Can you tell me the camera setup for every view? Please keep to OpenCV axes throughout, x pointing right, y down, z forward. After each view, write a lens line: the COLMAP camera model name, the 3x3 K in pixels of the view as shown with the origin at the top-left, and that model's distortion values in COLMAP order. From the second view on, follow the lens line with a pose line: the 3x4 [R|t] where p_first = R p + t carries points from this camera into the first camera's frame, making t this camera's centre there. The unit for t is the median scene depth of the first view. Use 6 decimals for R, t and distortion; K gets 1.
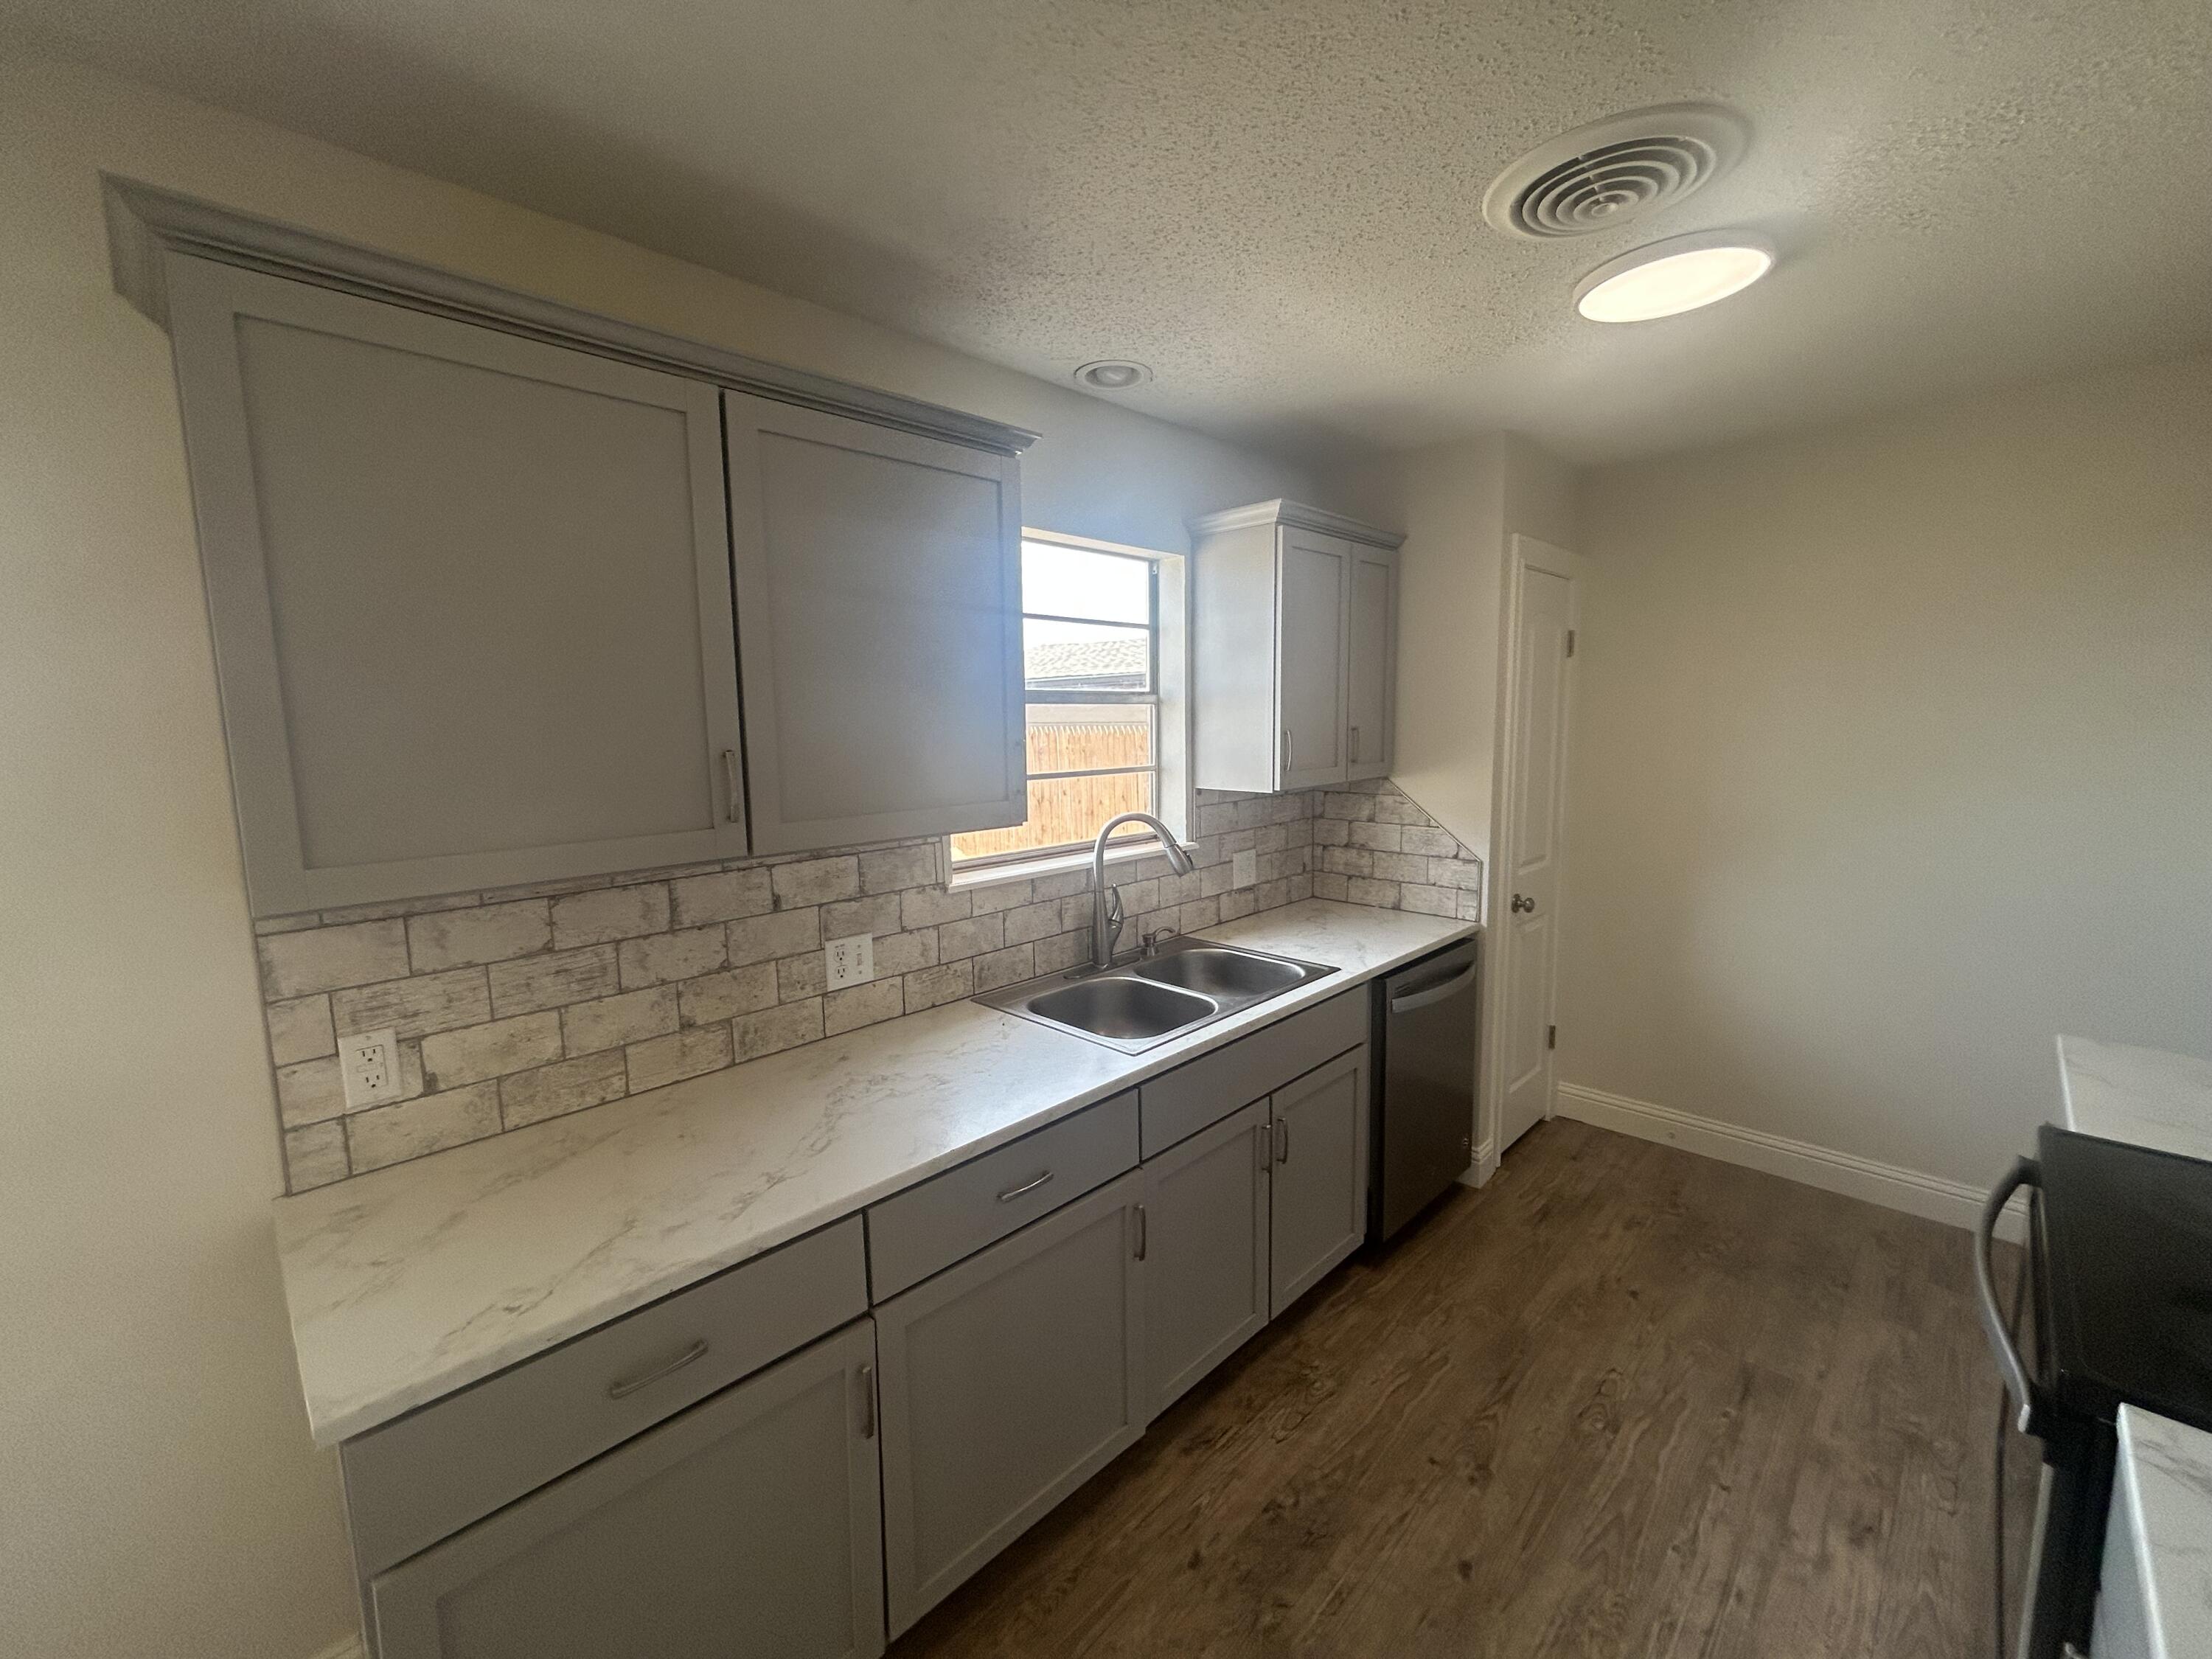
lens RADIAL K [[898.0, 0, 1106.0], [0, 898.0, 829.5], [0, 0, 1]] dist [0.000255, 0.000223]
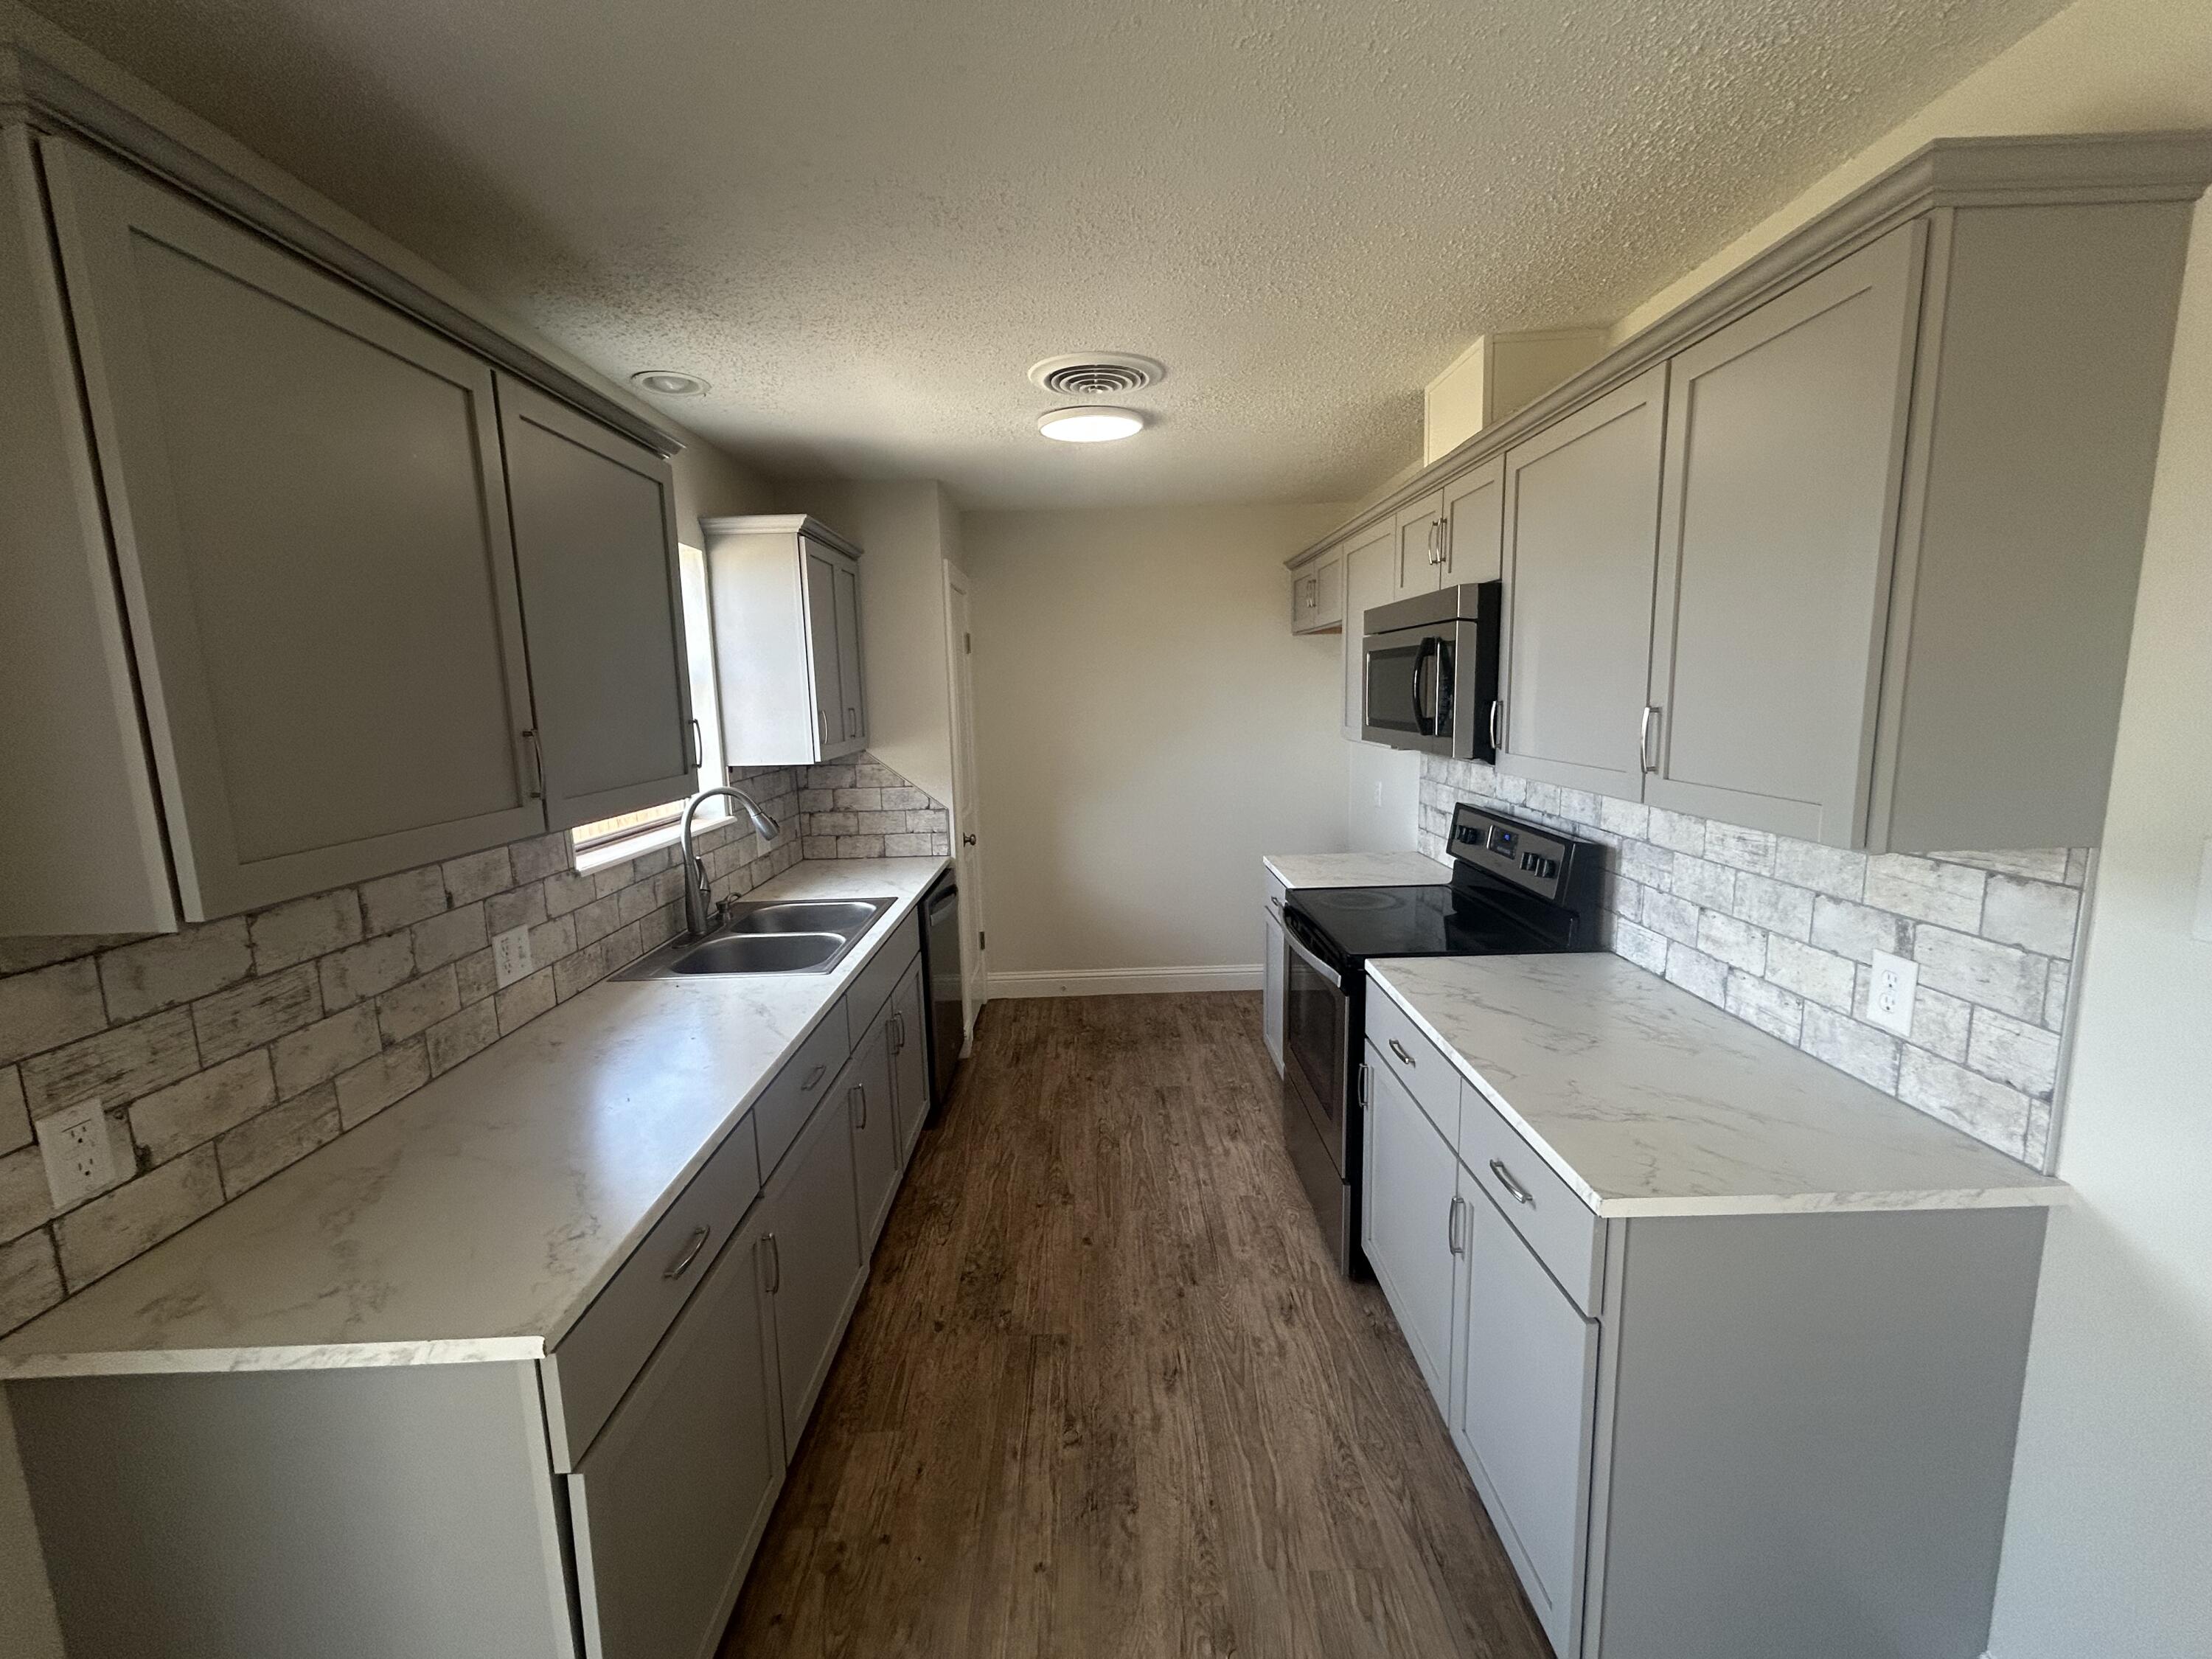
lens RADIAL K [[898.0, 0, 1106.0], [0, 898.0, 829.5], [0, 0, 1]] dist [0.000255, 0.000223]
pose [[0.702735, -0.113591, 0.702325, -0.532802], [0.107349, 0.992799, 0.053160, 0.032094], [-0.703306, 0.038036, 0.709869, -0.140731]]
